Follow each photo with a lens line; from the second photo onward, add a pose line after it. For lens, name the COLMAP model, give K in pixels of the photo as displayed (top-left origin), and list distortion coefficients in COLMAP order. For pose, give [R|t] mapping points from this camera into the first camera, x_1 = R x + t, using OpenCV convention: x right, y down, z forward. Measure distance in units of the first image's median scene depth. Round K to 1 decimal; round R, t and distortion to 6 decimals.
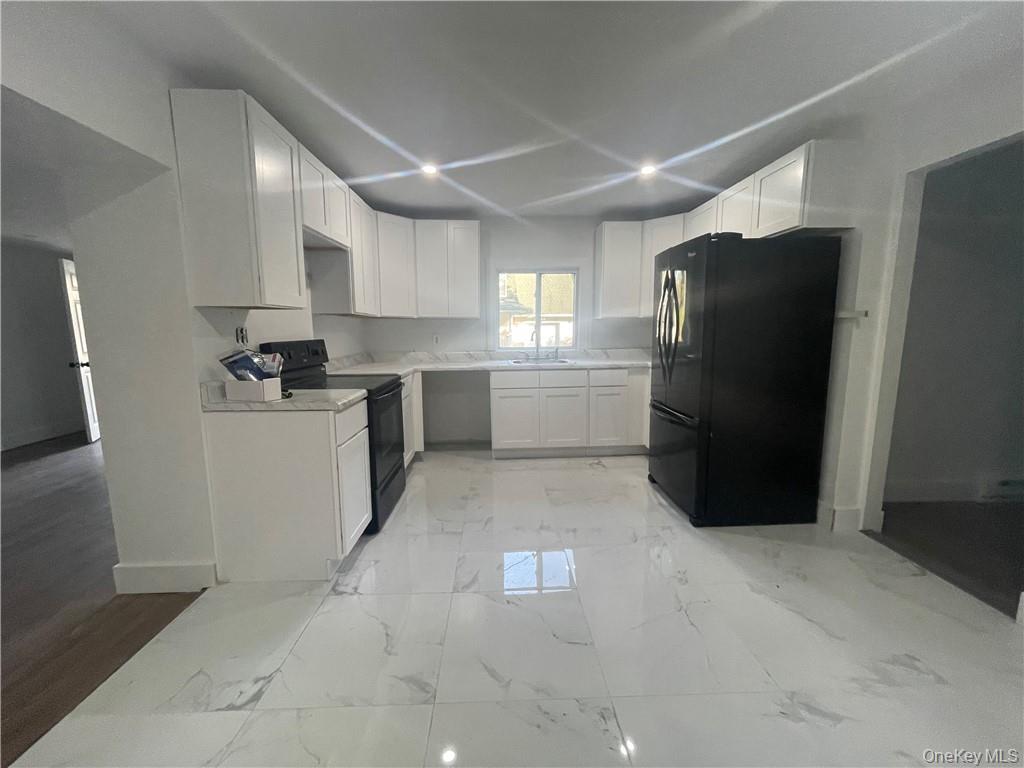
lens RADIAL K [[412.7, 0, 509.8], [0, 412.7, 383.2], [0, 0, 1]] dist [-0.001209, -0.000085]
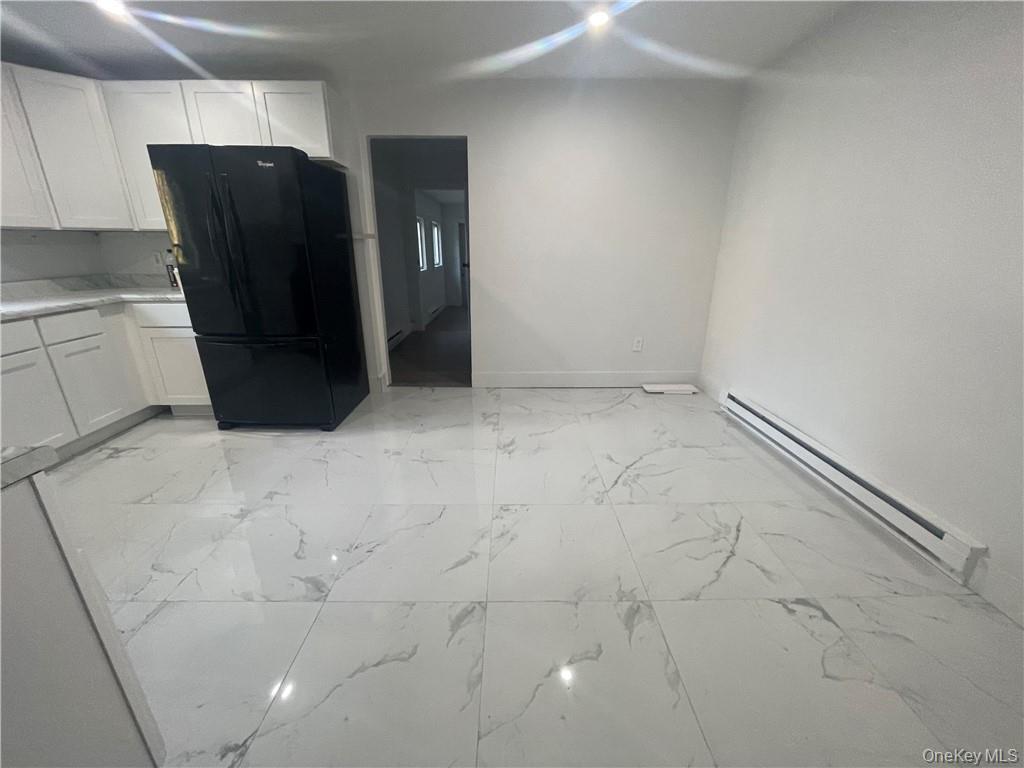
lens RADIAL K [[412.7, 0, 506.3], [0, 412.7, 387.3], [0, 0, 1]] dist [-0.001209, -0.000085]
pose [[0.031095, -0.307845, 0.950928, -0.565839], [0.132067, 0.944312, 0.301385, -0.039582], [-0.990753, 0.116215, 0.070019, 0.441227]]
